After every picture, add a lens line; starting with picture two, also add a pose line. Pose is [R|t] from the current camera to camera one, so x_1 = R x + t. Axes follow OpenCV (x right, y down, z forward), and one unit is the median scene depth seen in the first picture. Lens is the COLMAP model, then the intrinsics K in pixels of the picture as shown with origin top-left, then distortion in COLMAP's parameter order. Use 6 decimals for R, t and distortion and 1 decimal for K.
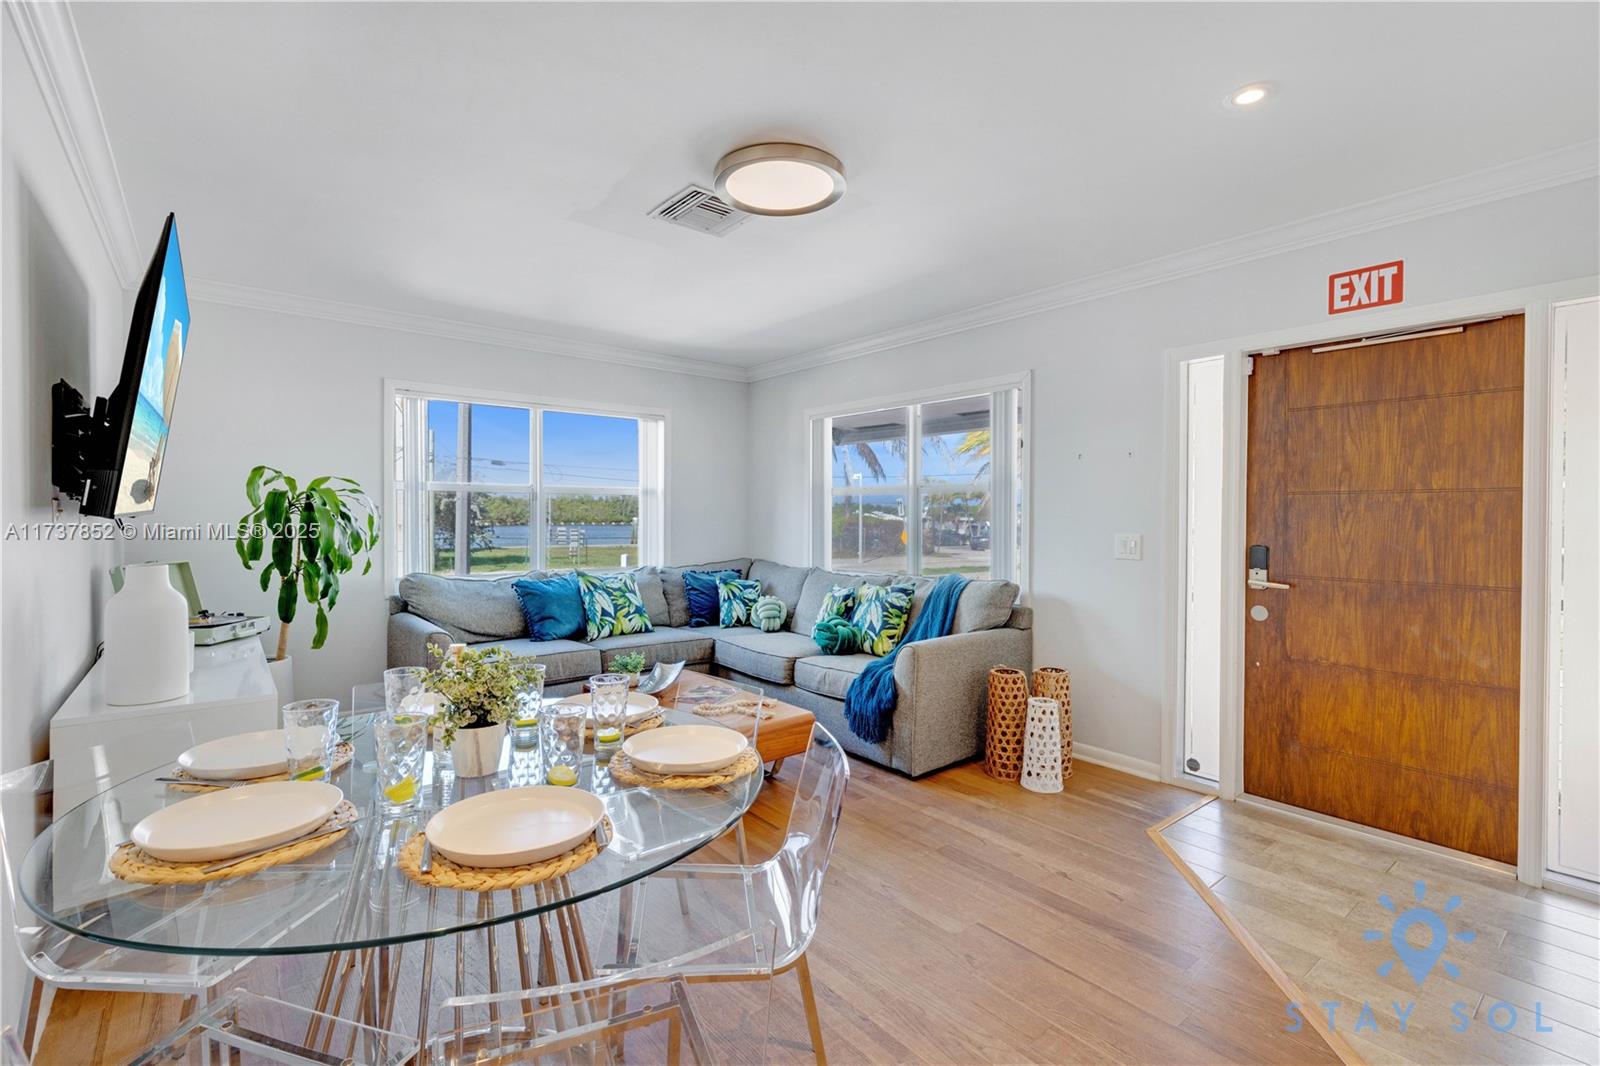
lens RADIAL K [[721.2, 0, 837.7], [0, 721.2, 519.5], [0, 0, 1]] dist [0.017411, -0.000012]
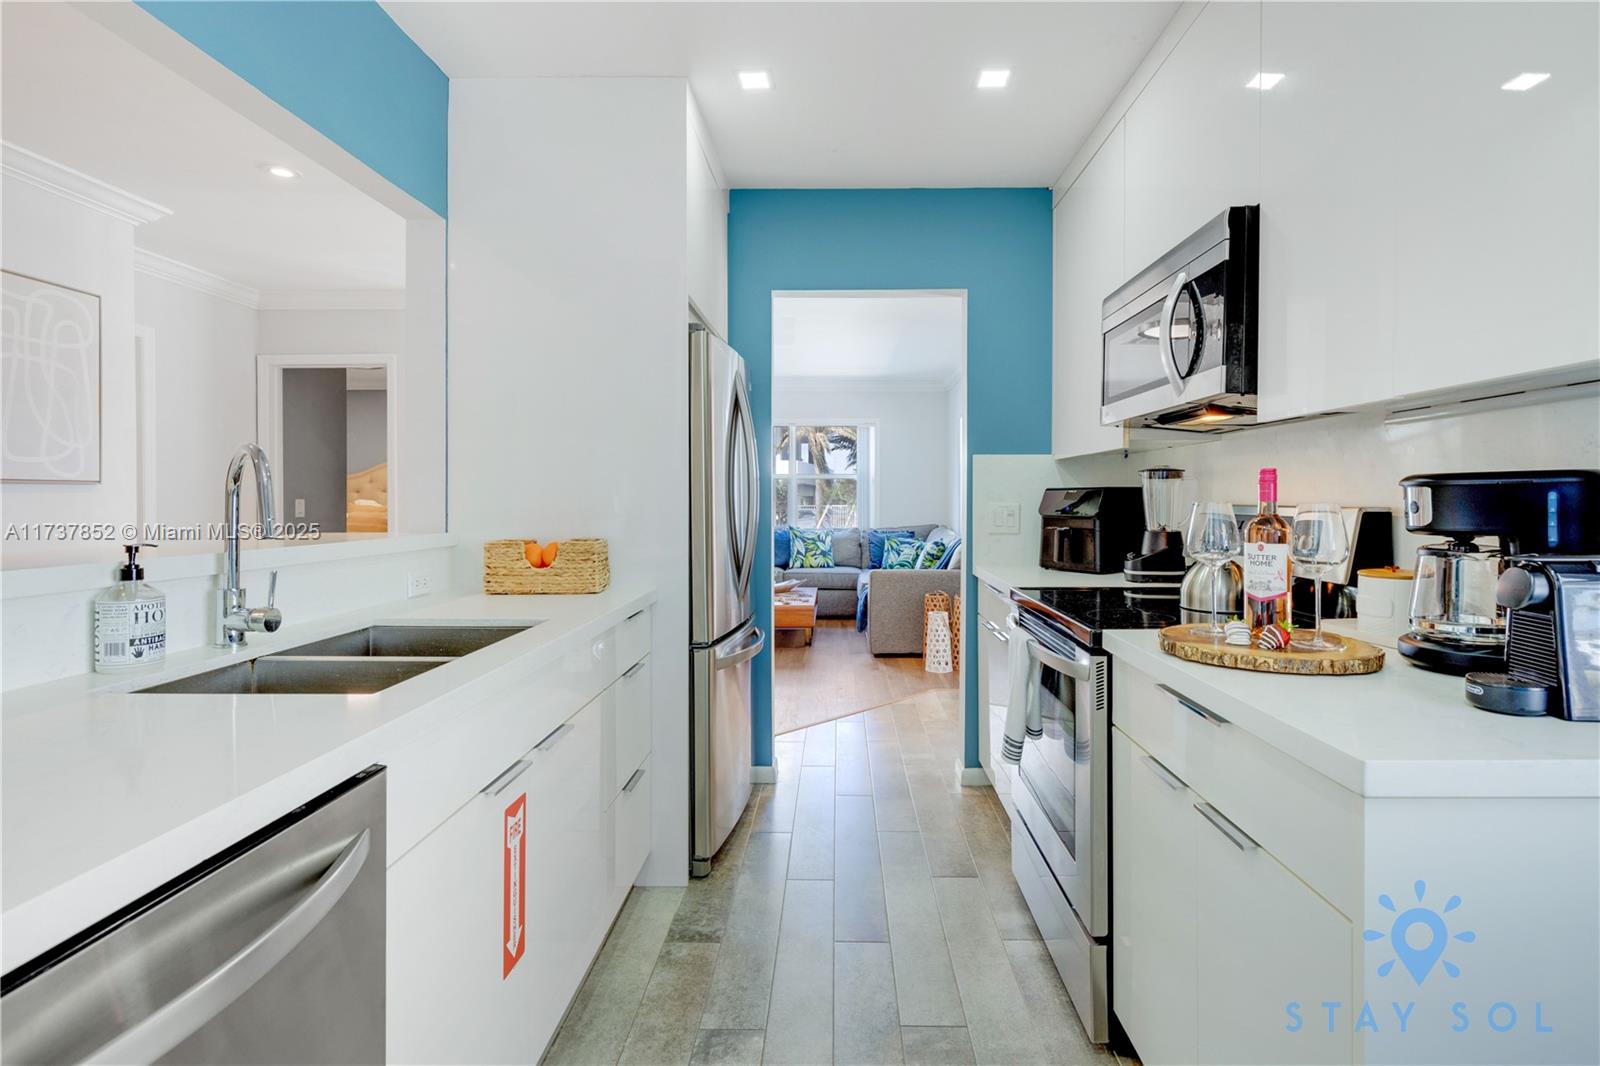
lens RADIAL K [[759.3, 0, 800.0], [0, 759.3, 533.0], [0, 0, 1]] dist [-0.000693, 0.000174]
pose [[0.729229, 0.026534, -0.683756, 0.832159], [0.000972, 0.999207, 0.039812, 0.018426], [0.684270, -0.029697, 0.728624, -0.228138]]
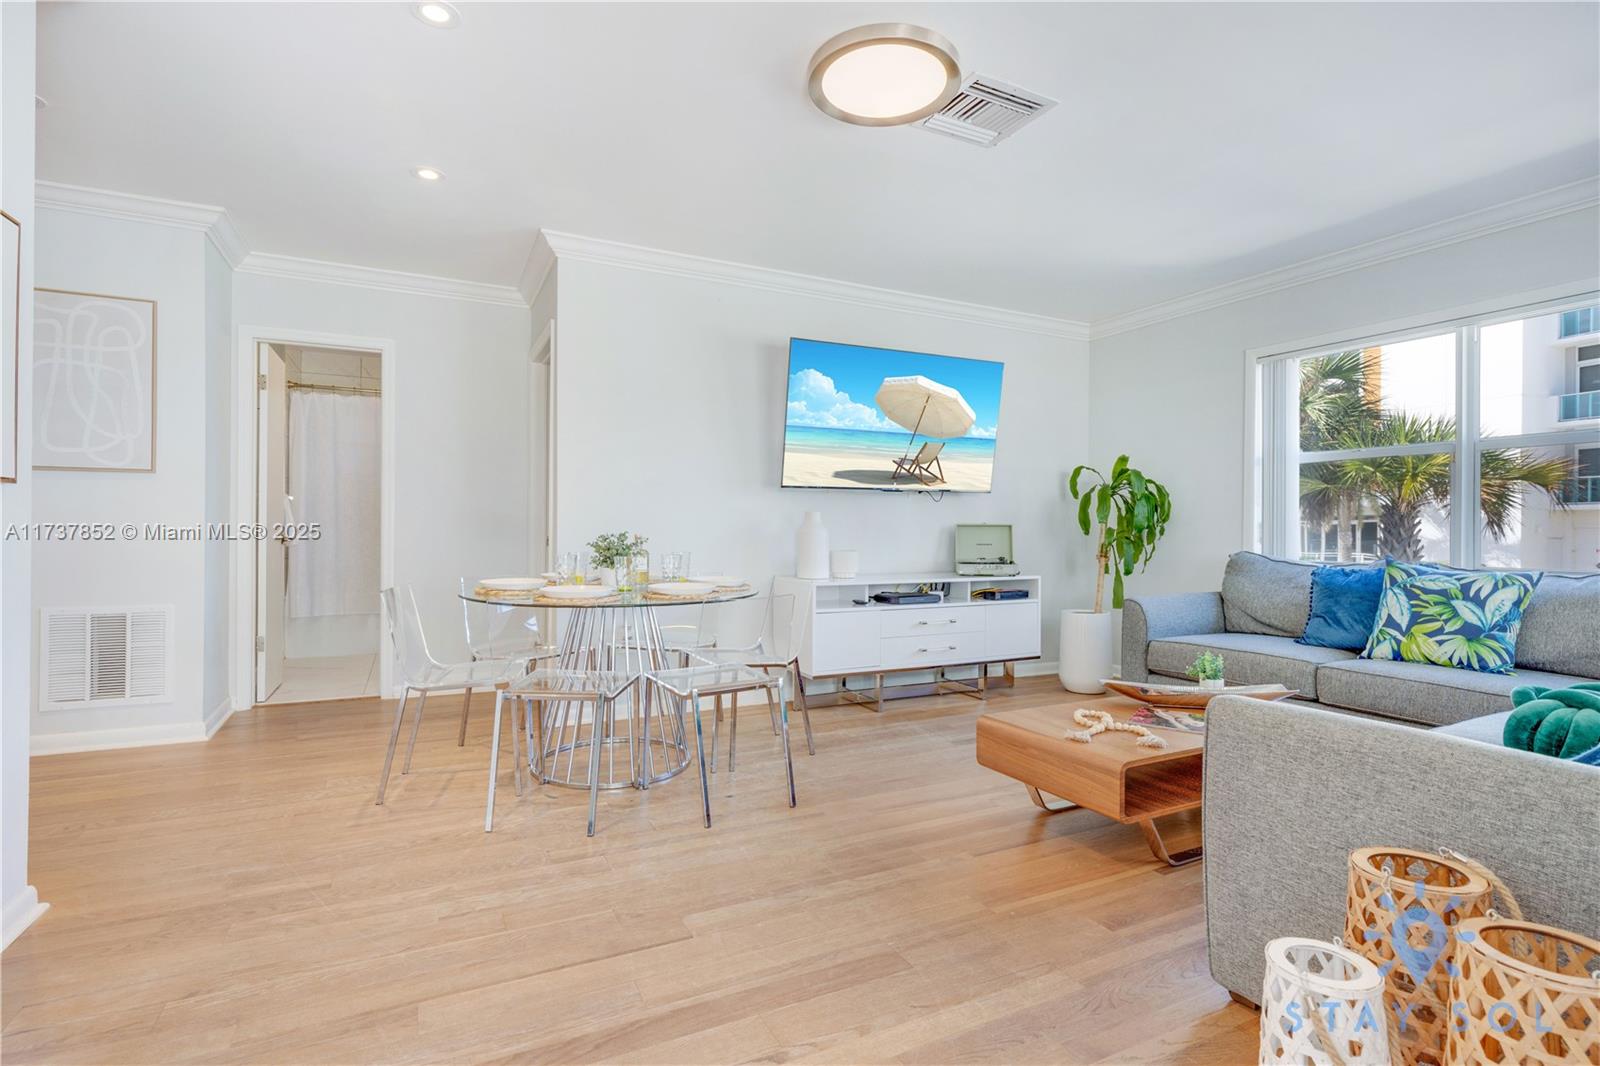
lens RADIAL K [[759.3, 0, 800.0], [0, 759.3, 533.0], [0, 0, 1]] dist [-0.000693, 0.000174]
pose [[-0.236363, -0.004600, -0.971654, 0.476563], [-0.010722, 0.999940, -0.002125, 0.054784], [0.971606, 0.009915, -0.236399, 0.637651]]
